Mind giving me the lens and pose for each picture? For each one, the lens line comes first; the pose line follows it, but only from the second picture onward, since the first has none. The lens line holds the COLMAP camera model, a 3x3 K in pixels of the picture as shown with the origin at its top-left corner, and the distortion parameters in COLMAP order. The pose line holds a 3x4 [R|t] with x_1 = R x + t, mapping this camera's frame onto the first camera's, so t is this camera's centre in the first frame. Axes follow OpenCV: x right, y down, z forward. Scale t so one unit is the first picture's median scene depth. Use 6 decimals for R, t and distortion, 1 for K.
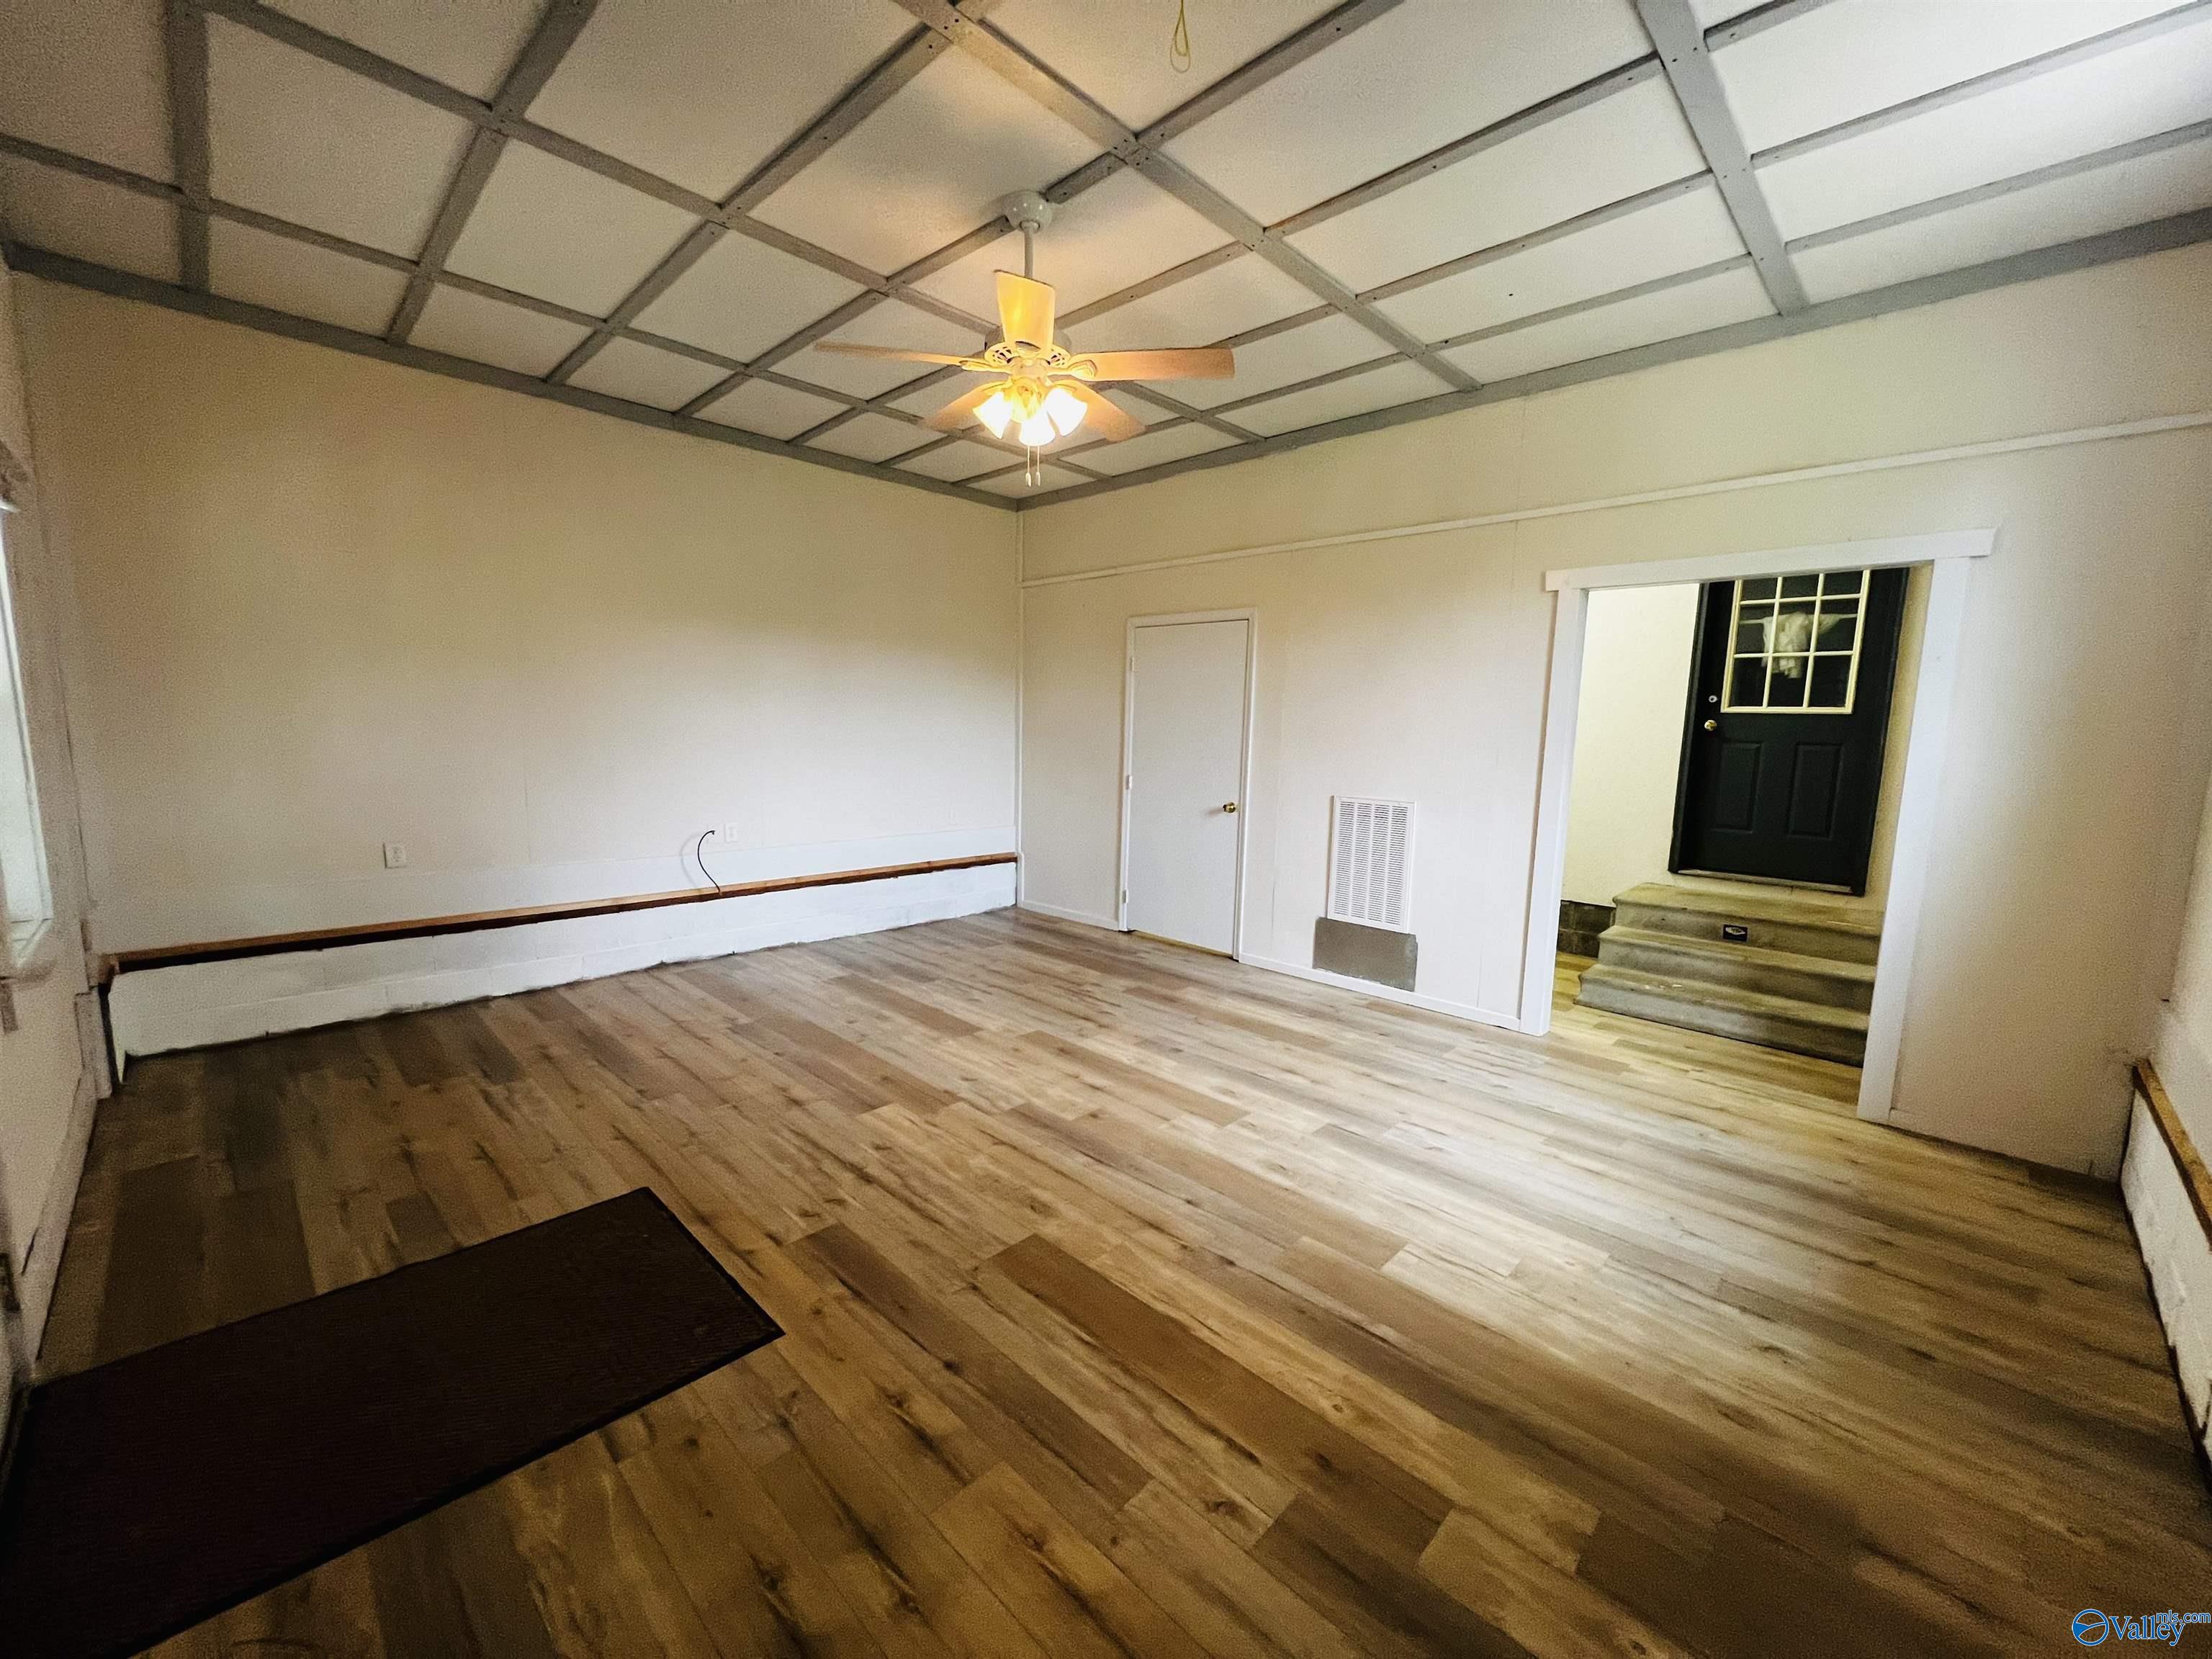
lens RADIAL K [[881.4, 0, 1109.8], [0, 881.4, 832.3], [0, 0, 1]] dist [-0.000591, -0.000820]
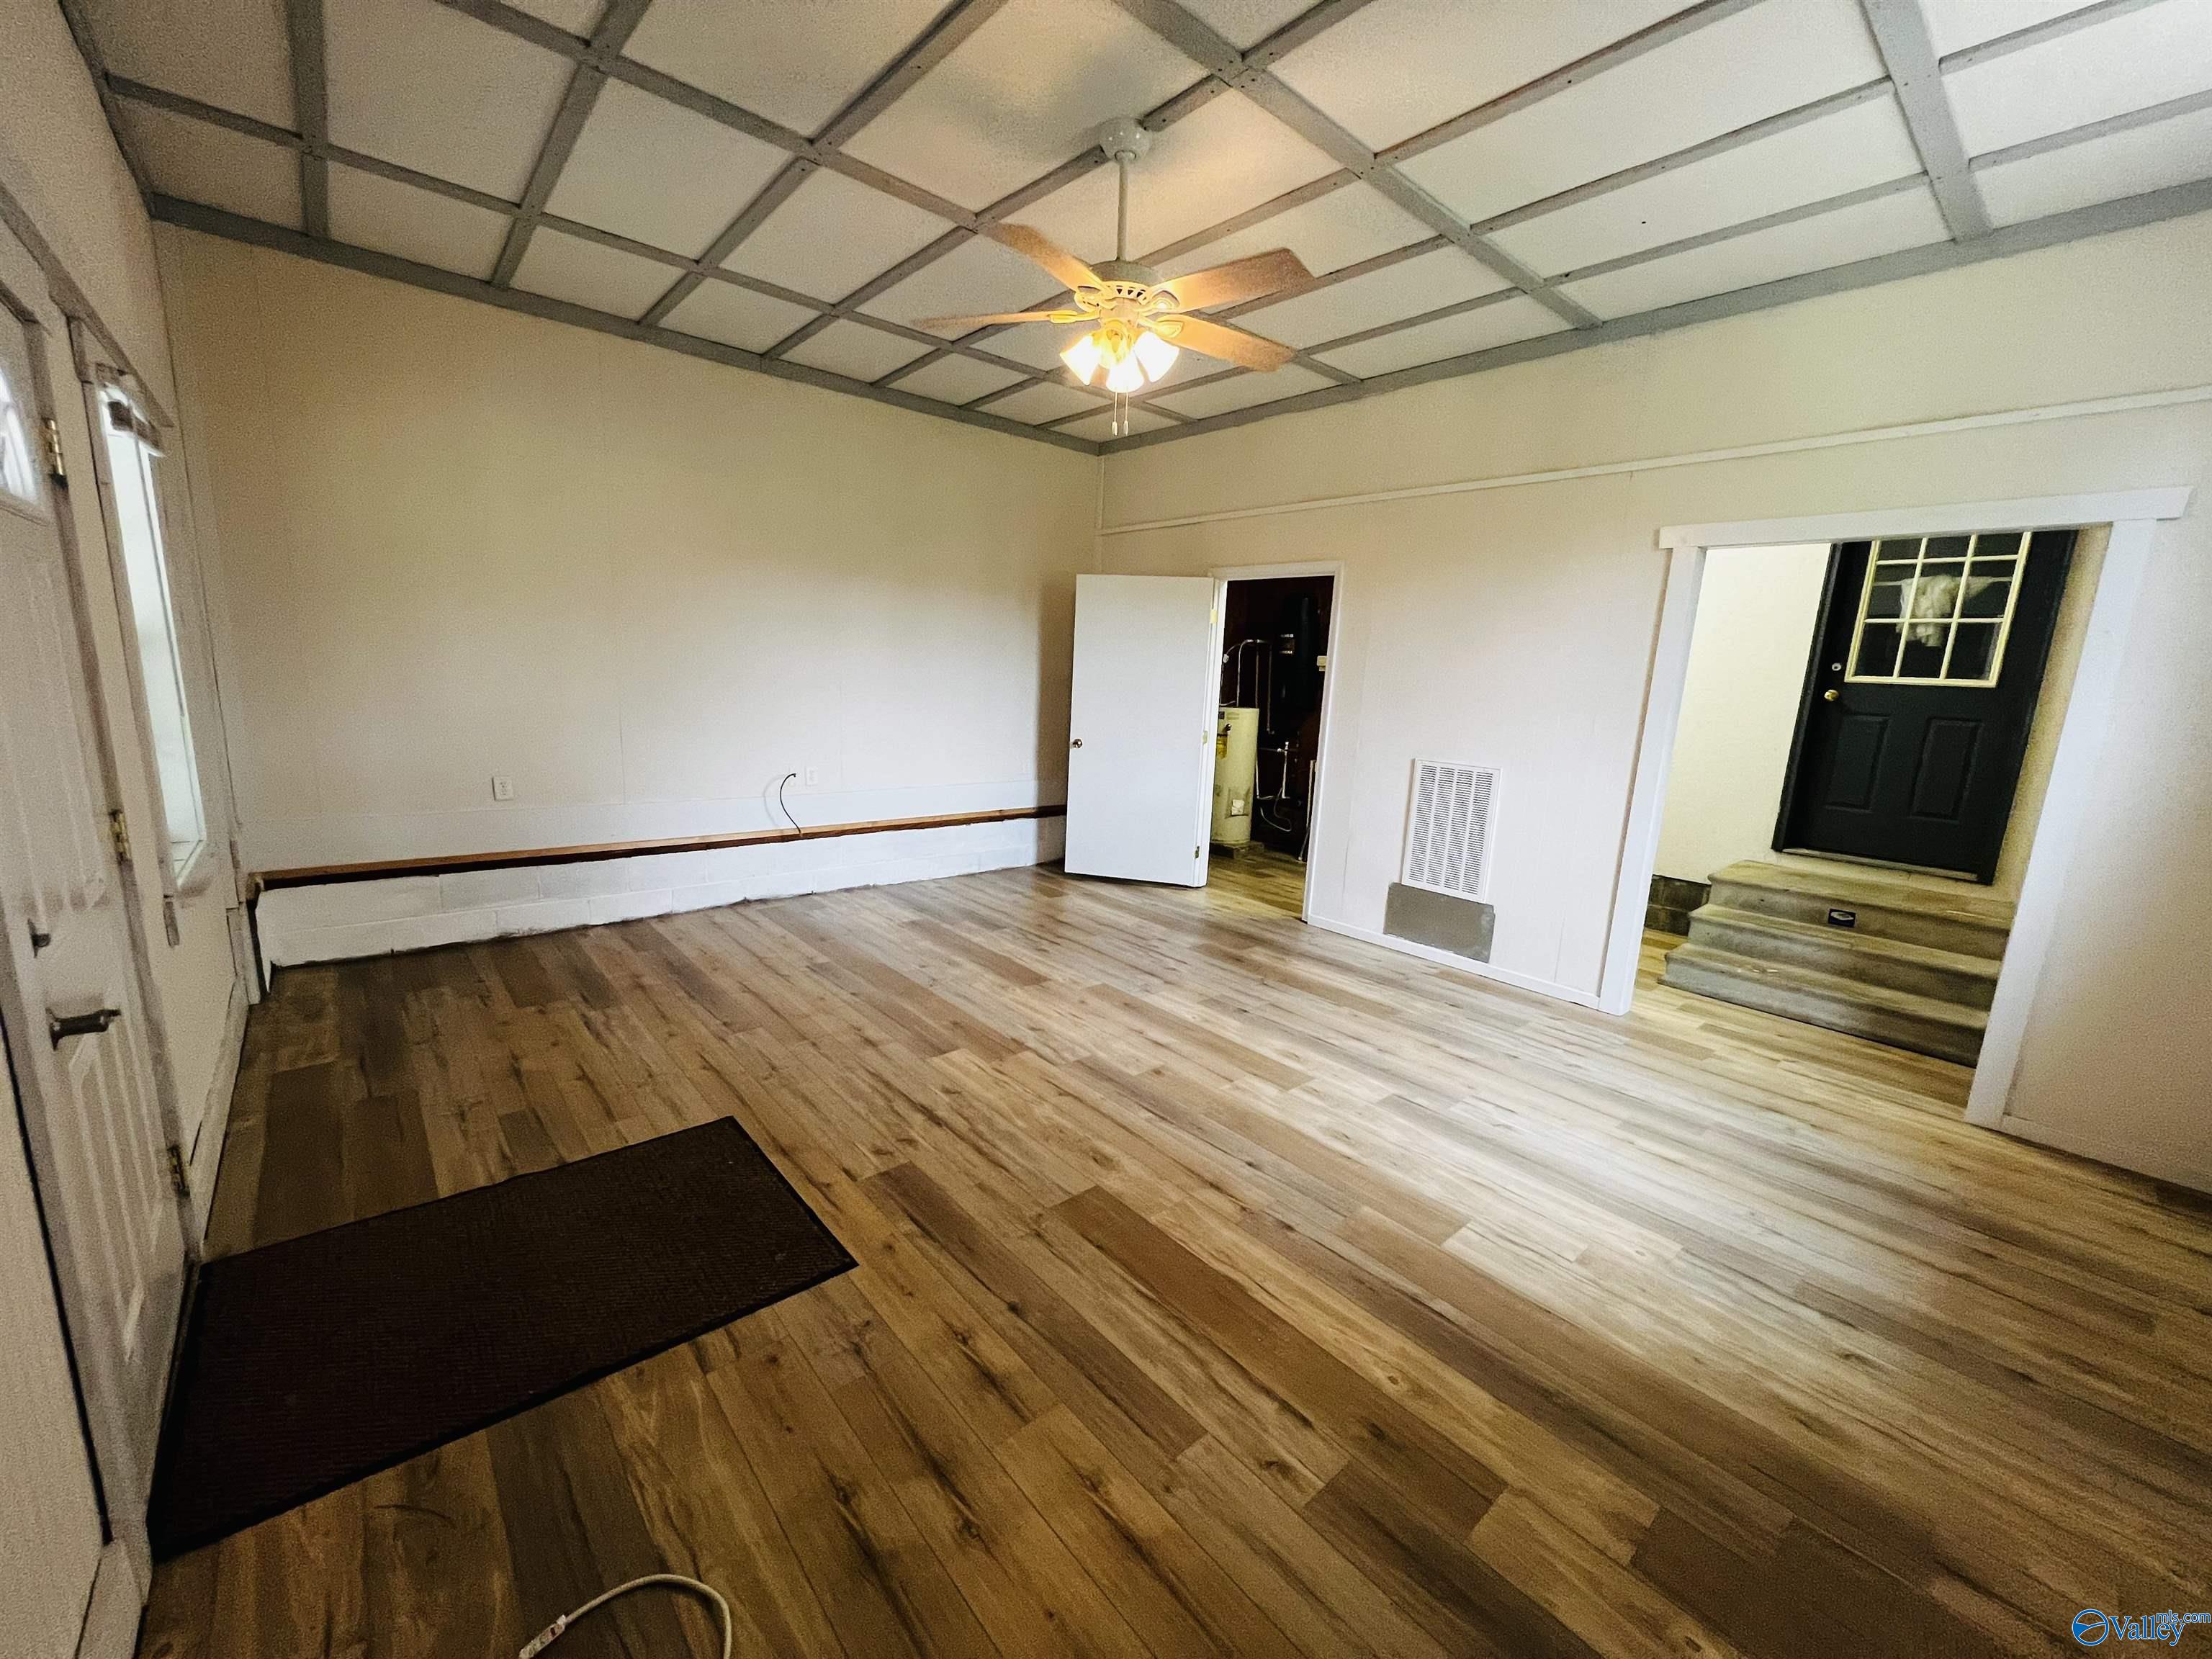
lens RADIAL K [[881.4, 0, 1108.3], [0, 881.4, 832.6], [0, 0, 1]] dist [-0.000591, -0.000820]
pose [[0.996324, 0.038188, -0.076687, -0.007118], [-0.033577, 0.997601, 0.060544, -0.011977], [0.078816, -0.057747, 0.995215, 0.004699]]
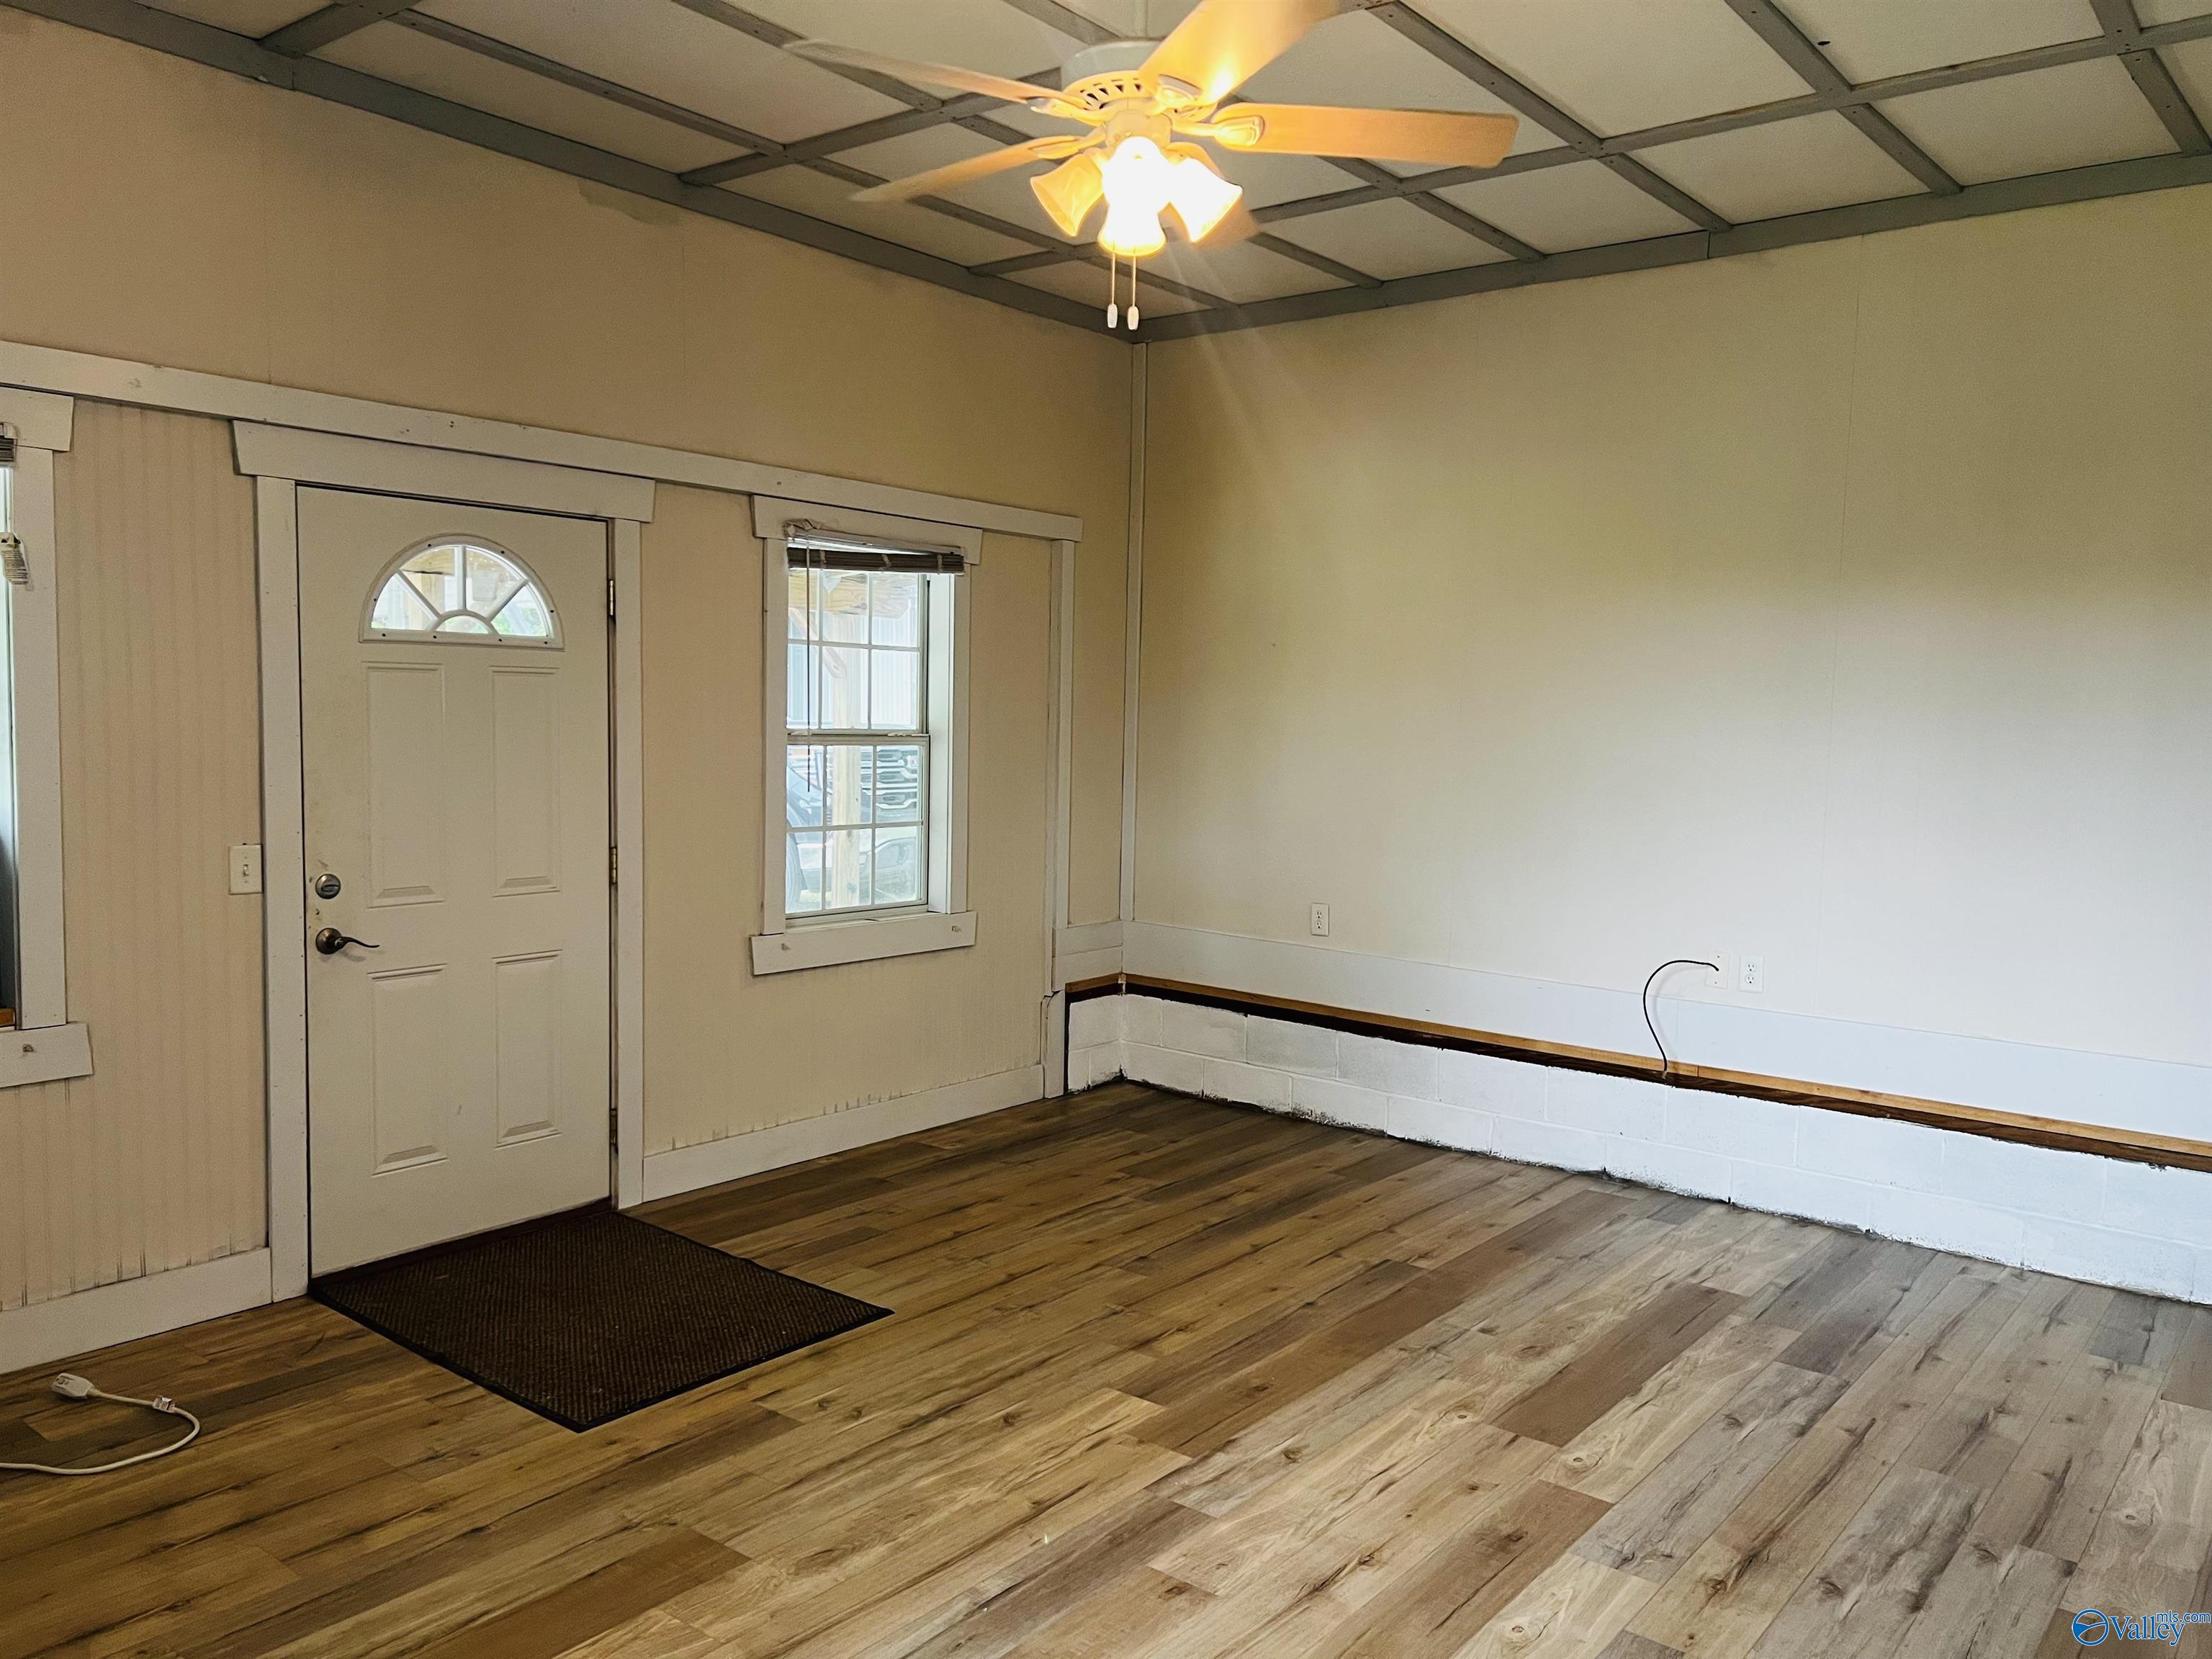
lens RADIAL K [[1679.7, 0, 1114.6], [0, 1679.7, 842.5], [0, 0, 1]] dist [0.015955, -0.010042]
pose [[0.097727, 0.063771, -0.993168, 0.833205], [-0.150143, 0.987468, 0.048631, -0.108537], [0.983822, 0.144365, 0.106077, 0.803918]]
